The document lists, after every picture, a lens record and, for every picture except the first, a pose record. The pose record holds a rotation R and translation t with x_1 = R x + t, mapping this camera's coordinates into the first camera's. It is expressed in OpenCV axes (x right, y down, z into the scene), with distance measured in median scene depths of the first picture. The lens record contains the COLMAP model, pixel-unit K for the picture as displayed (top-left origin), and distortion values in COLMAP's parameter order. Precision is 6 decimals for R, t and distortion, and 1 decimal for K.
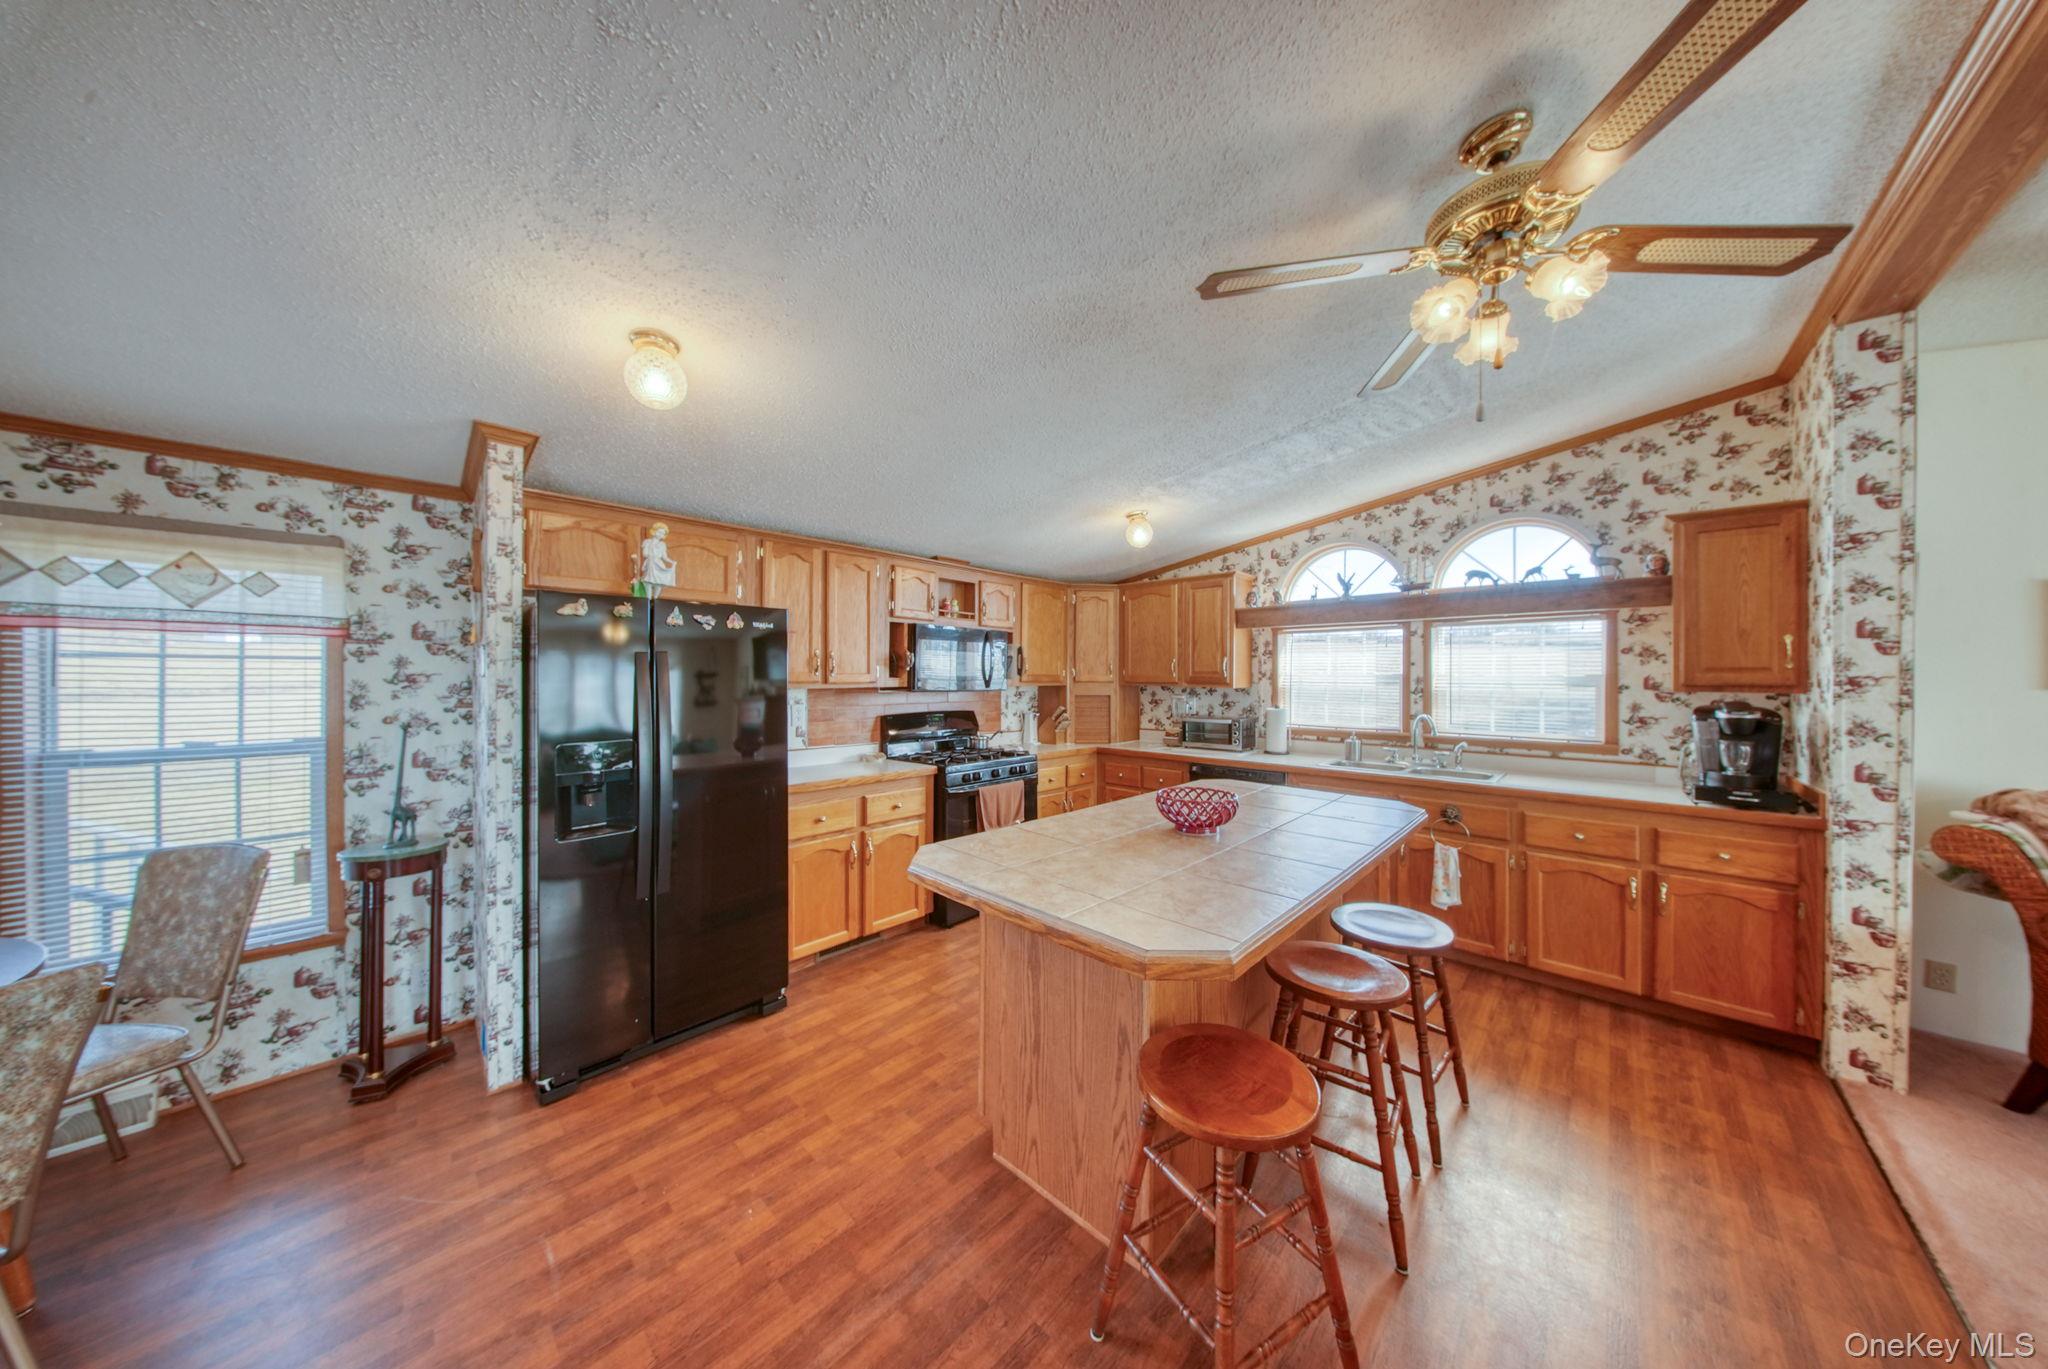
lens RADIAL K [[611.8, 0, 1020.2], [0, 611.8, 676.4], [0, 0, 1]] dist [-0.005657, -0.000032]
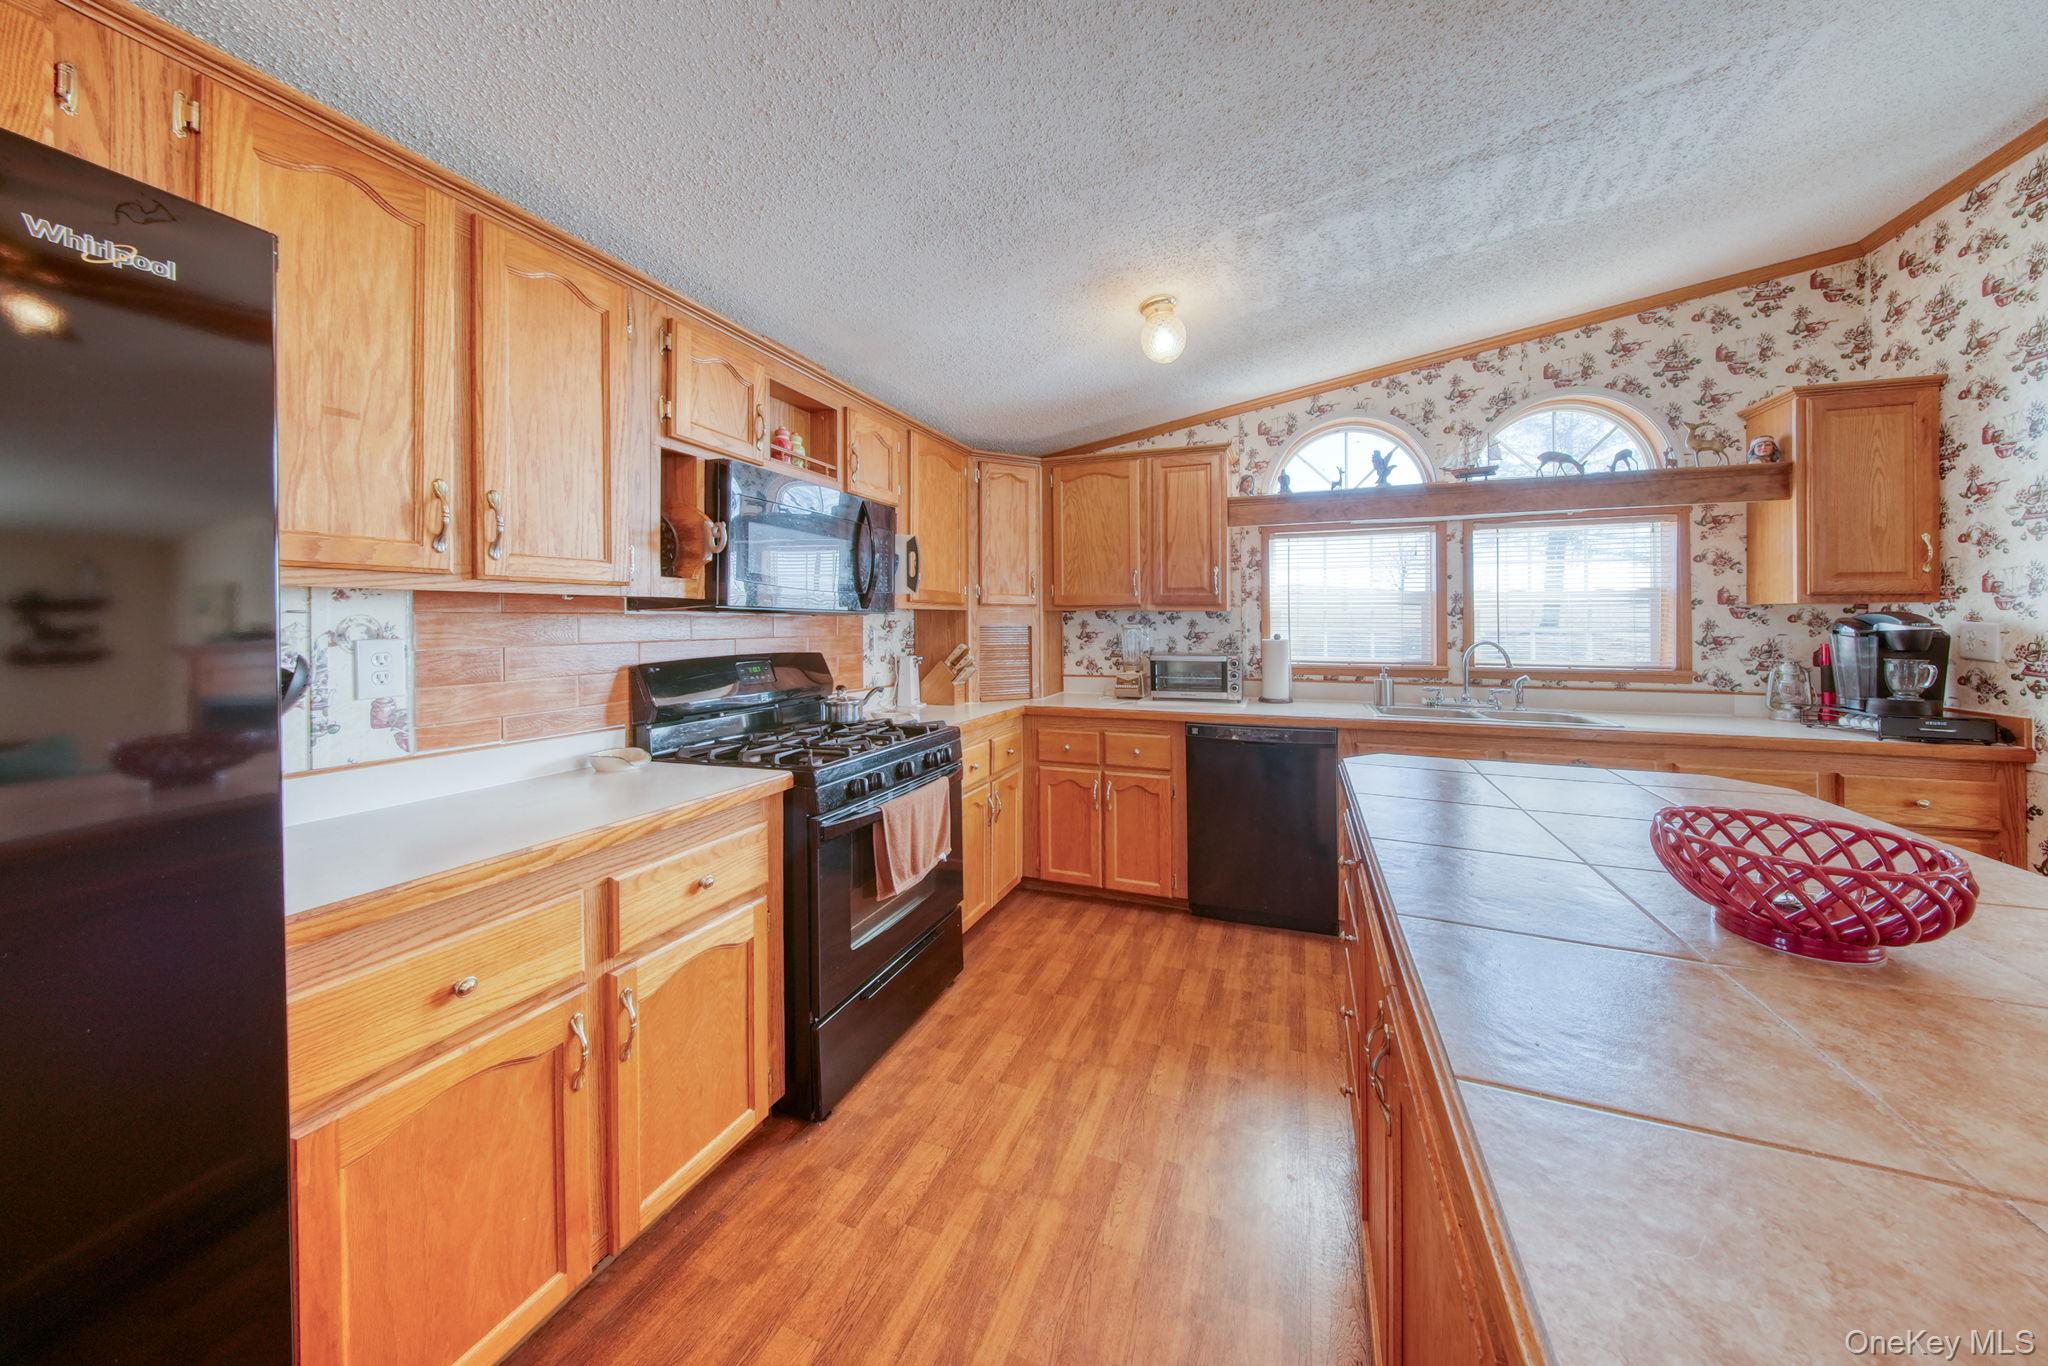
lens RADIAL K [[651.4, 0, 1065.7], [0, 651.4, 628.2], [0, 0, 1]] dist [-0.001640, -0.000117]
pose [[0.909806, -0.007164, 0.414973, -0.150178], [0.003834, 0.999953, 0.008857, 0.037474], [-0.415017, -0.006467, 0.909791, 0.476361]]
